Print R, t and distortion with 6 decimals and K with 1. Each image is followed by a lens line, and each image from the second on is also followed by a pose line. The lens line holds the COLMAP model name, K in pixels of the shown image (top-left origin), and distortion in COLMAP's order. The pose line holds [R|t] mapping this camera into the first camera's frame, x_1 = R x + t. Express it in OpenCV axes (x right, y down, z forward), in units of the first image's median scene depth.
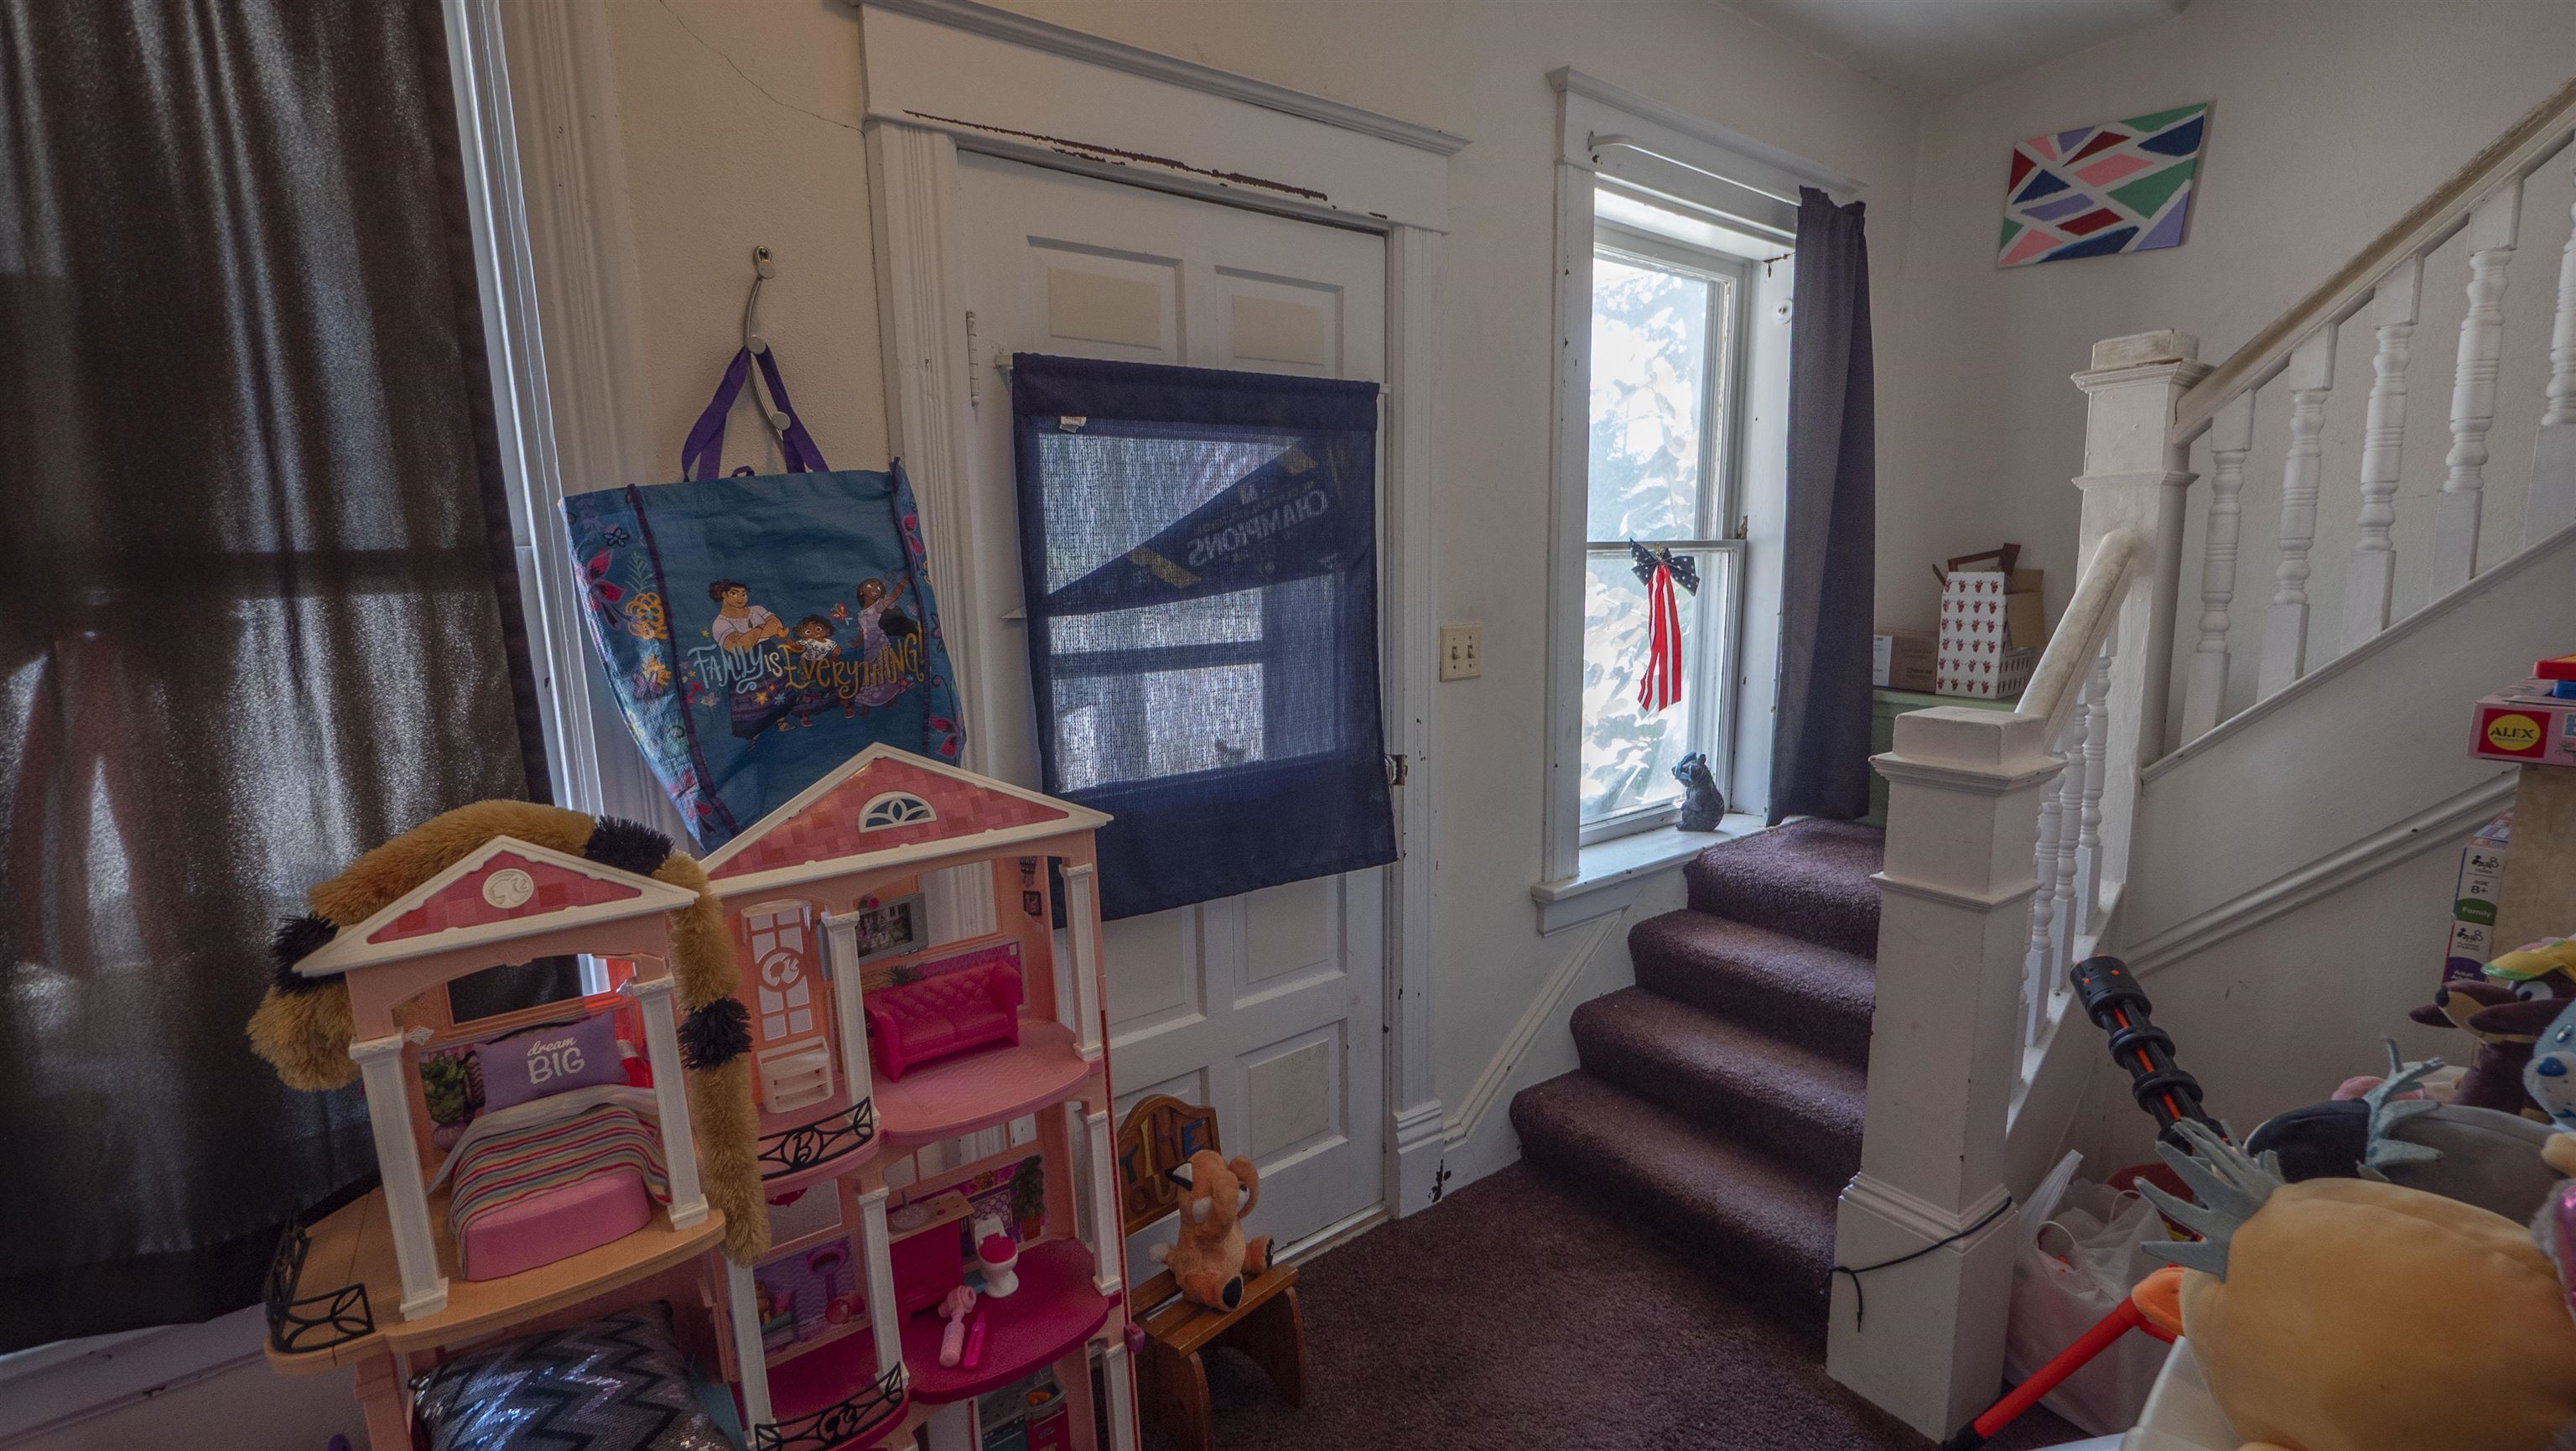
lens RADIAL K [[1098.4, 0, 1308.2], [0, 1098.4, 732.5], [0, 0, 1]] dist [-0.001145, 0.000009]
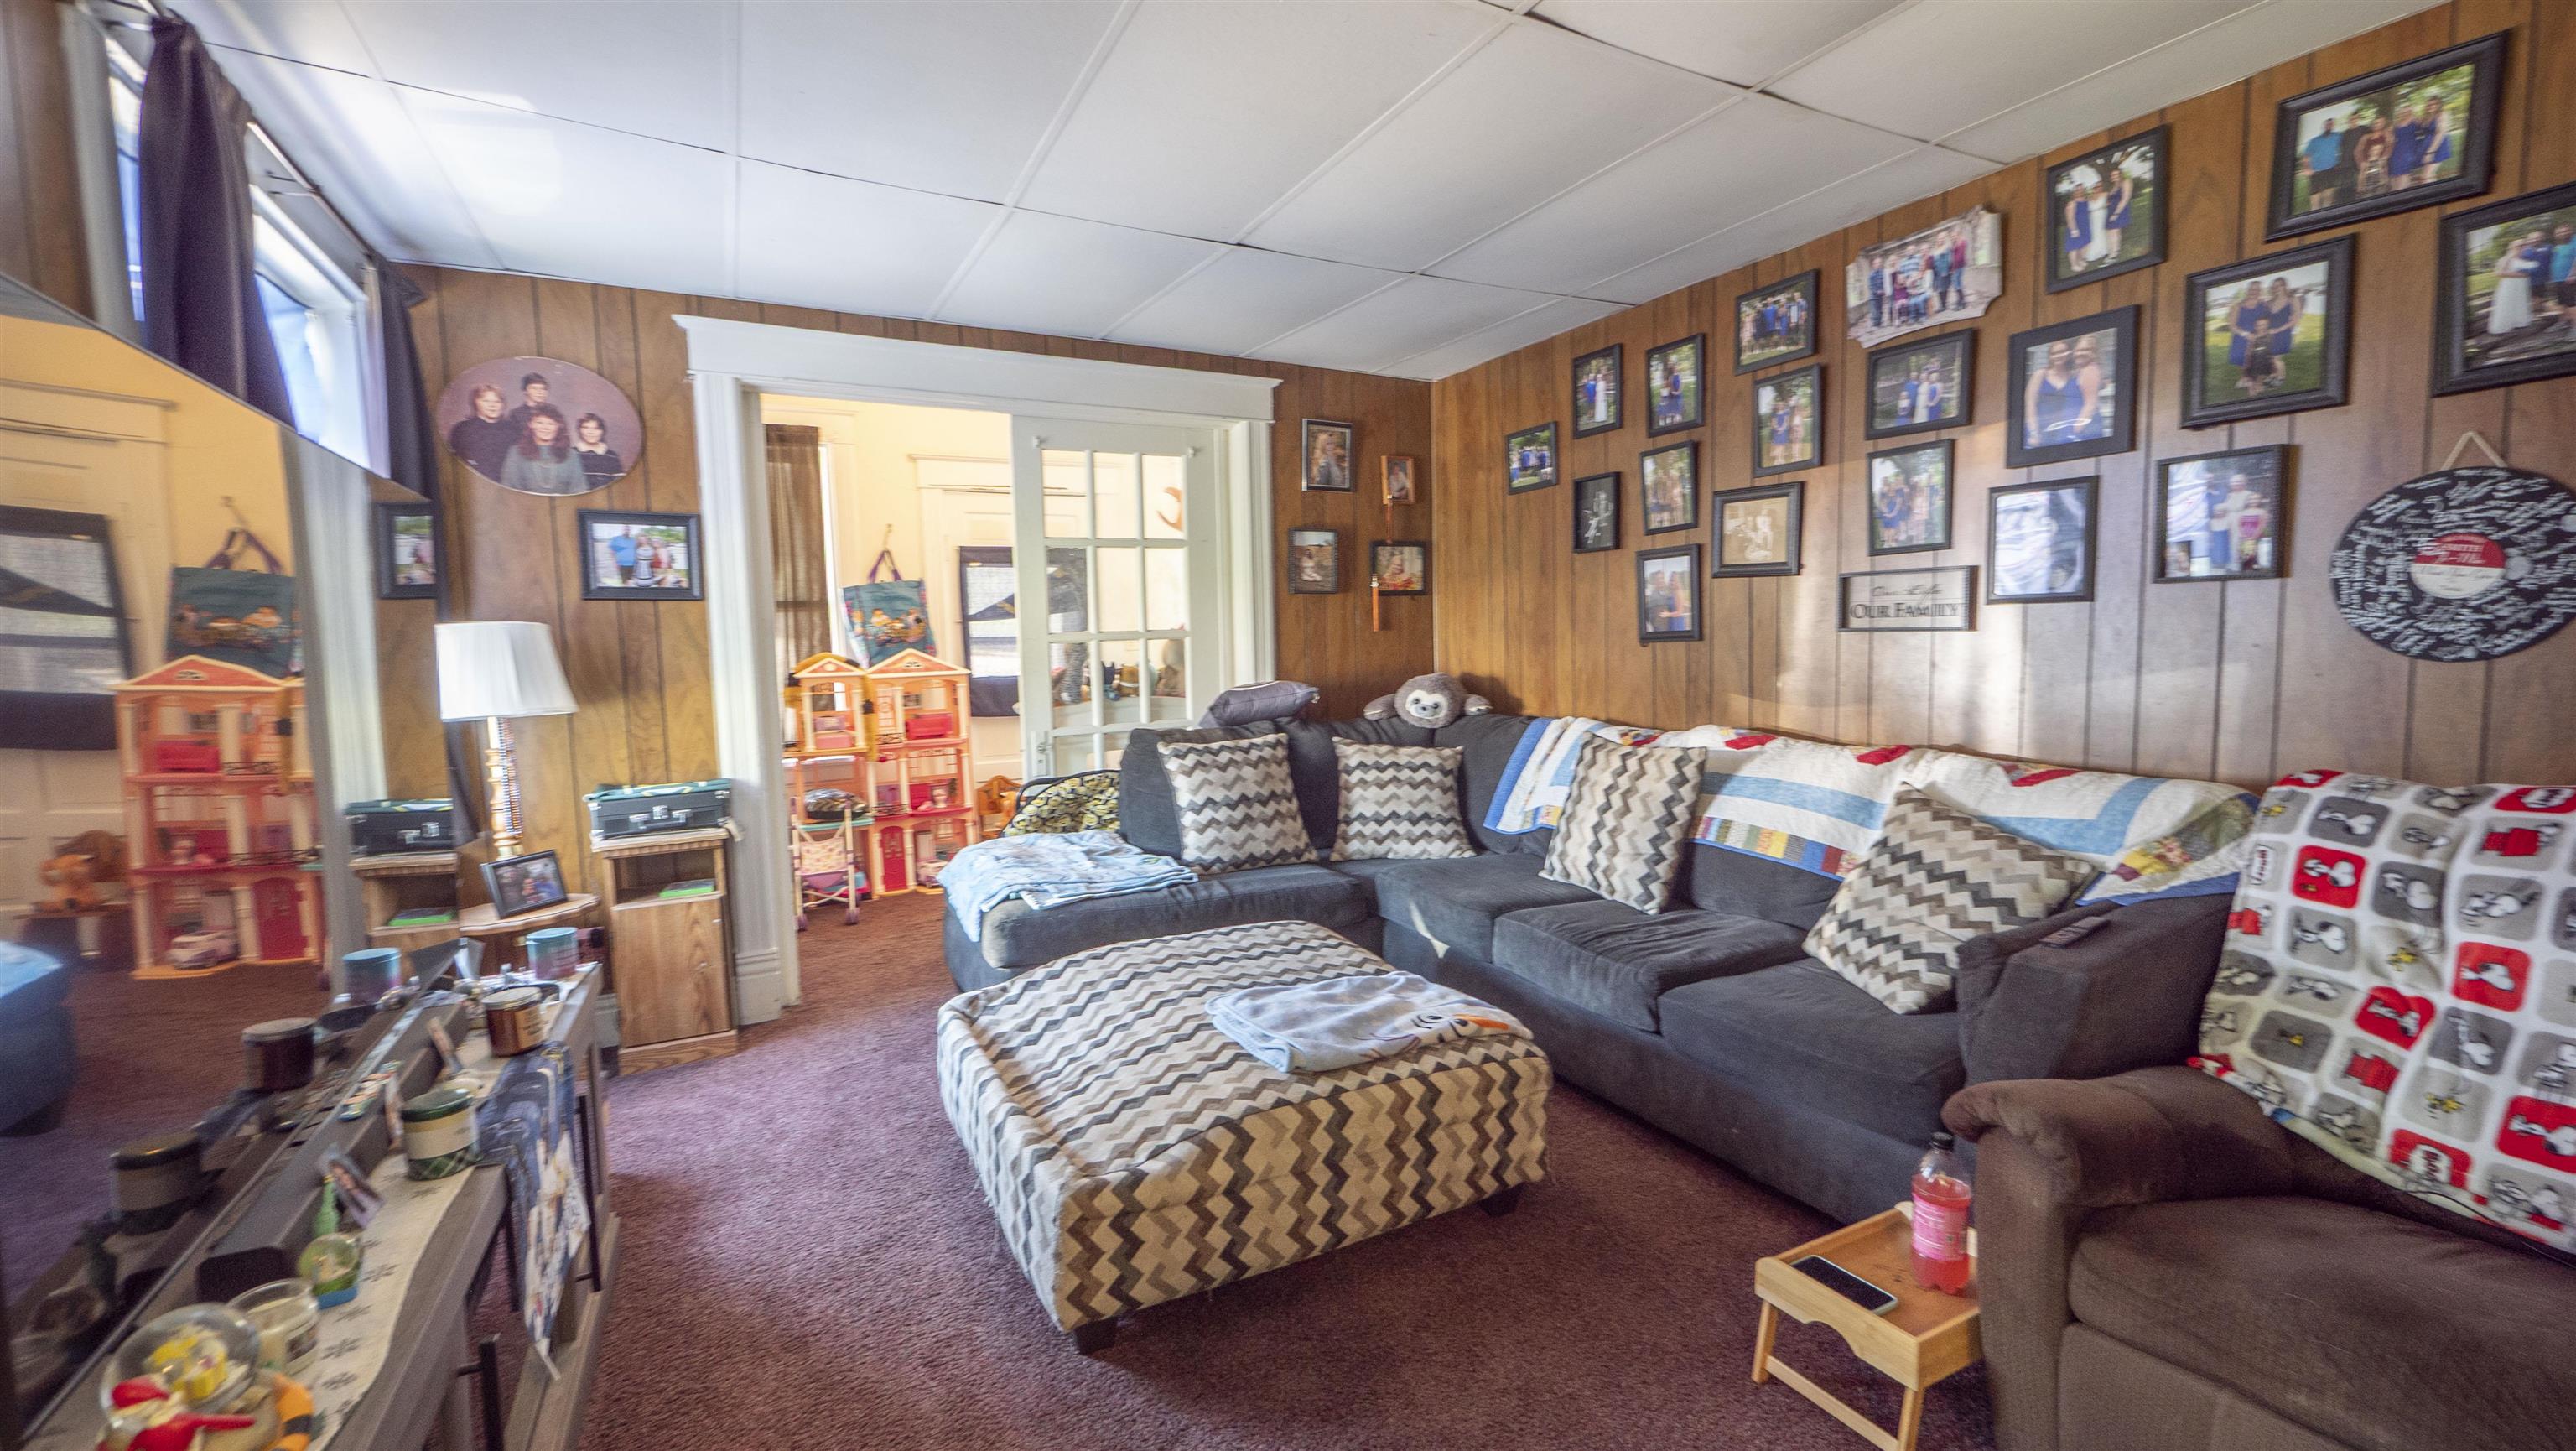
lens RADIAL K [[1098.4, 0, 1279.3], [0, 1098.4, 725.6], [0, 0, 1]] dist [-0.001145, 0.000009]
pose [[0.987480, 0.008131, -0.157536, 1.489370], [-0.020473, 0.996830, -0.076881, 0.541331], [0.156412, 0.079143, 0.984516, -2.565499]]
